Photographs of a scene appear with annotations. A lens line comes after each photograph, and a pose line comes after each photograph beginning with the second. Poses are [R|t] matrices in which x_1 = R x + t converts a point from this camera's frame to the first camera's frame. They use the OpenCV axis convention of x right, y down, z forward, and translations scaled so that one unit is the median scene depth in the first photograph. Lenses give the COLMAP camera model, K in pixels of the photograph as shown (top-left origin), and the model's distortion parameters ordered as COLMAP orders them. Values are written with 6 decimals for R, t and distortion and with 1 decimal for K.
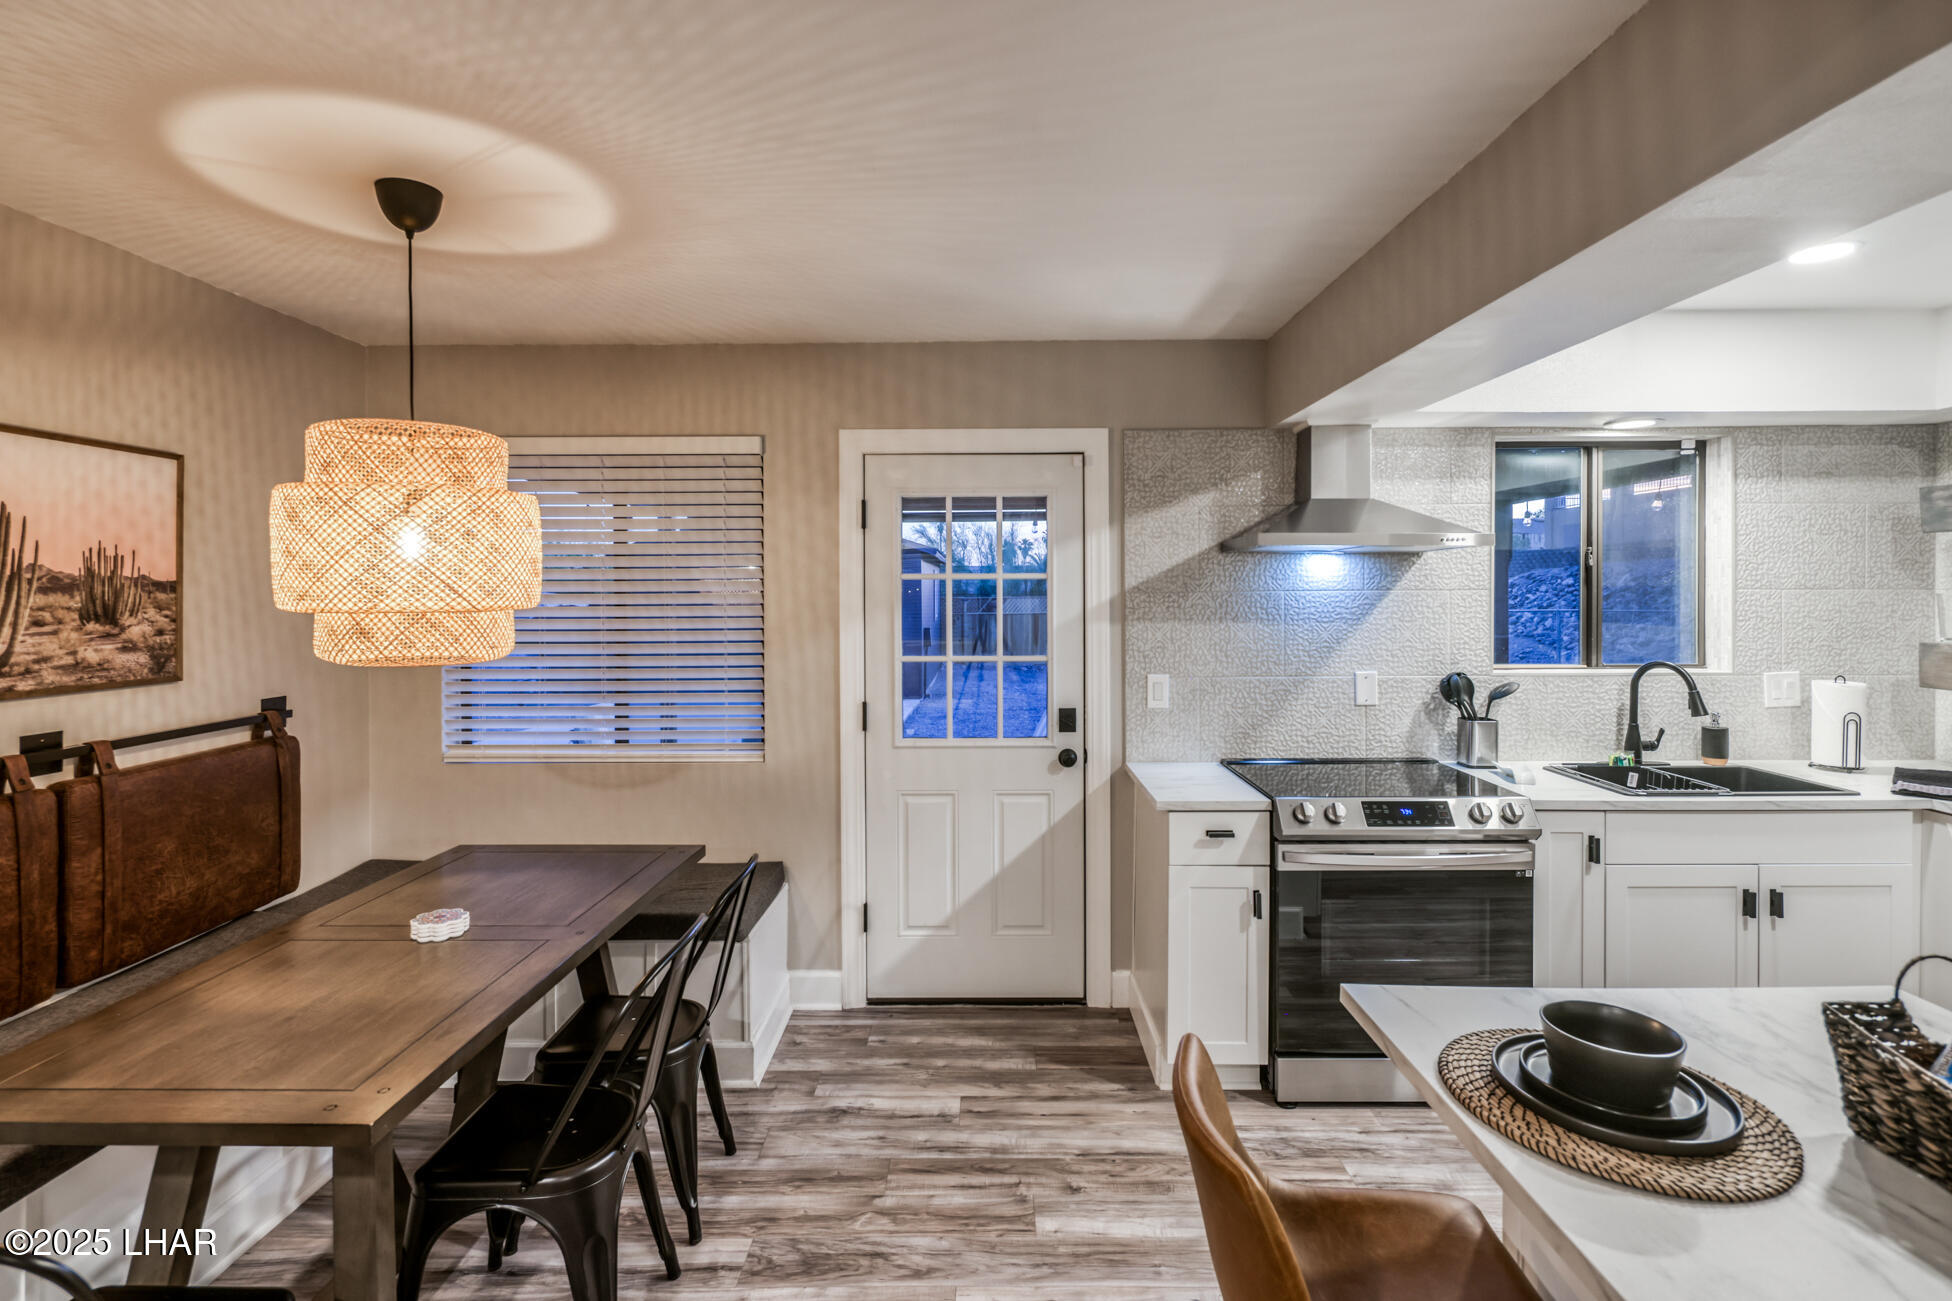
lens RADIAL K [[941.5, 0, 984.8], [0, 941.5, 598.6], [0, 0, 1]] dist [0.006957, -0.005077]
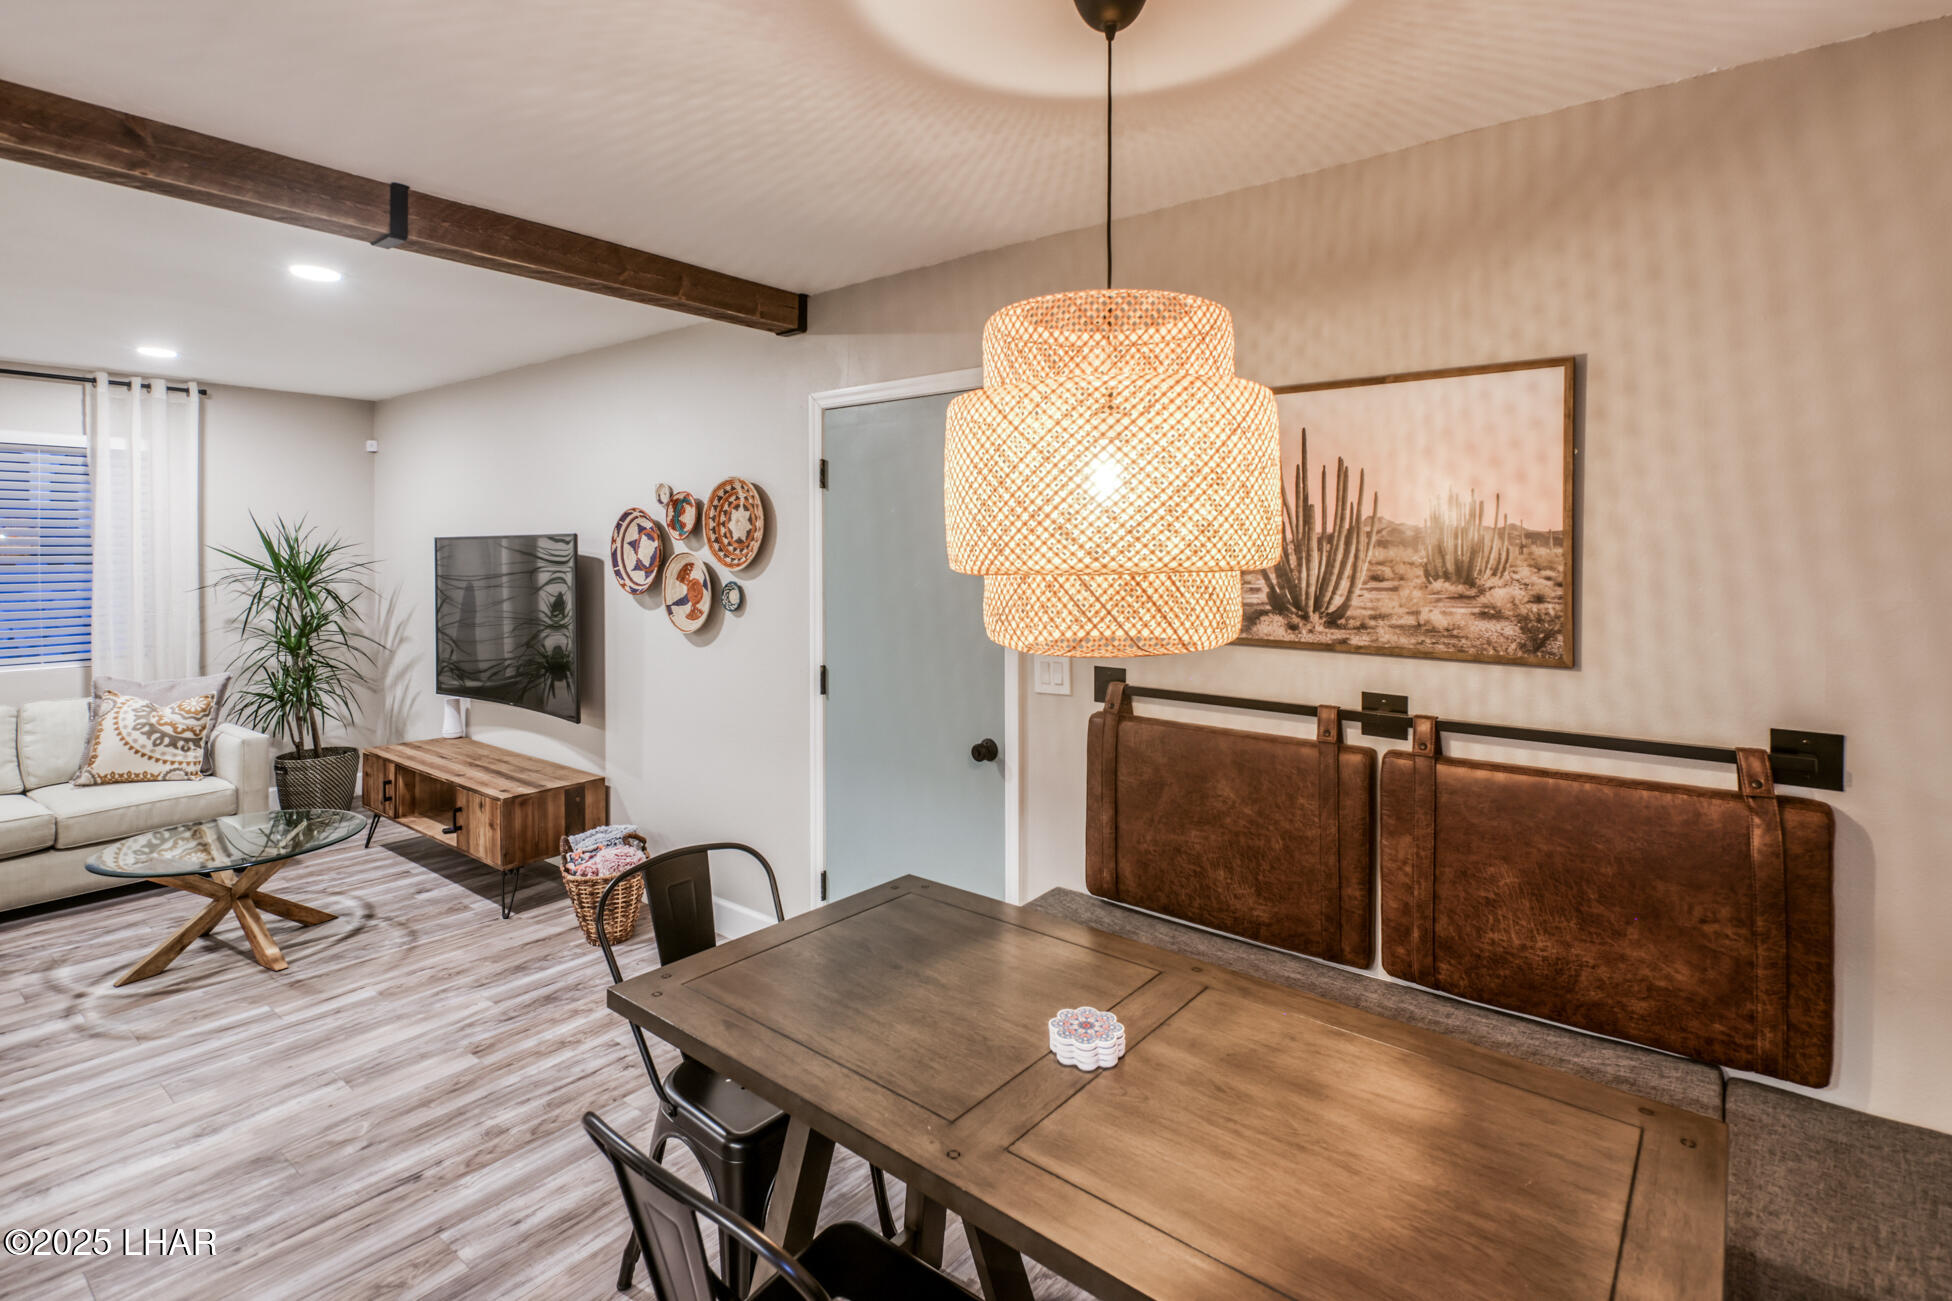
lens RADIAL K [[941.5, 0, 985.4], [0, 941.5, 552.1], [0, 0, 1]] dist [0.006957, -0.005077]
pose [[-0.612555, 0.010048, -0.790364, -0.000360], [-0.005427, 0.999842, 0.016917, -0.010185], [0.790409, 0.014652, -0.612404, 0.896776]]
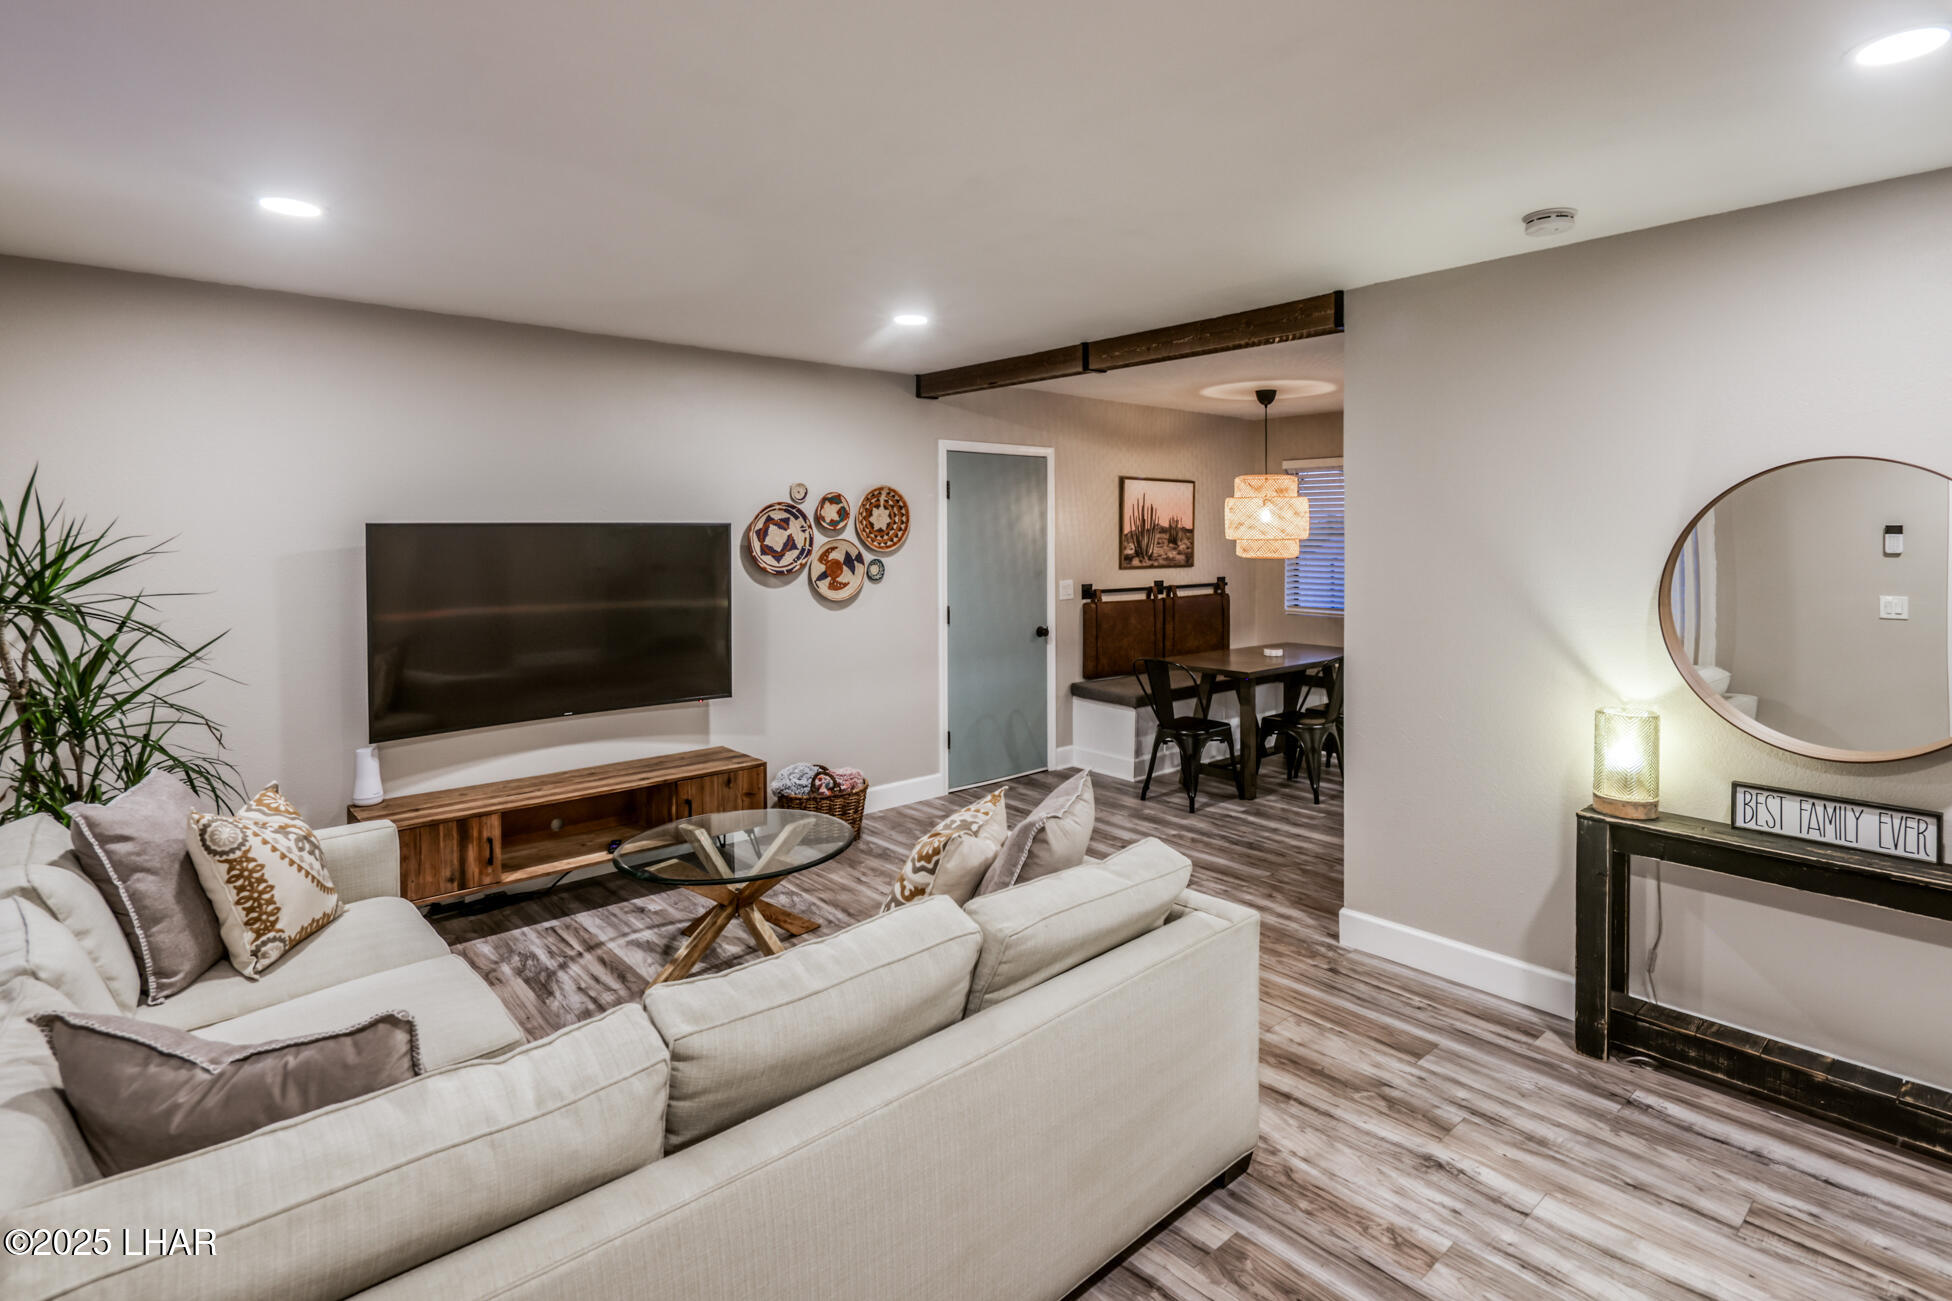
lens RADIAL K [[978.8, 0, 1030.1], [0, 978.8, 542.8], [0, 0, 1]] dist [0.009169, -0.007337]
pose [[0.683505, 0.009881, -0.729879, 0.692883], [-0.008236, 0.999949, 0.005825, 0.006606], [0.729899, 0.002029, 0.683552, -1.000319]]
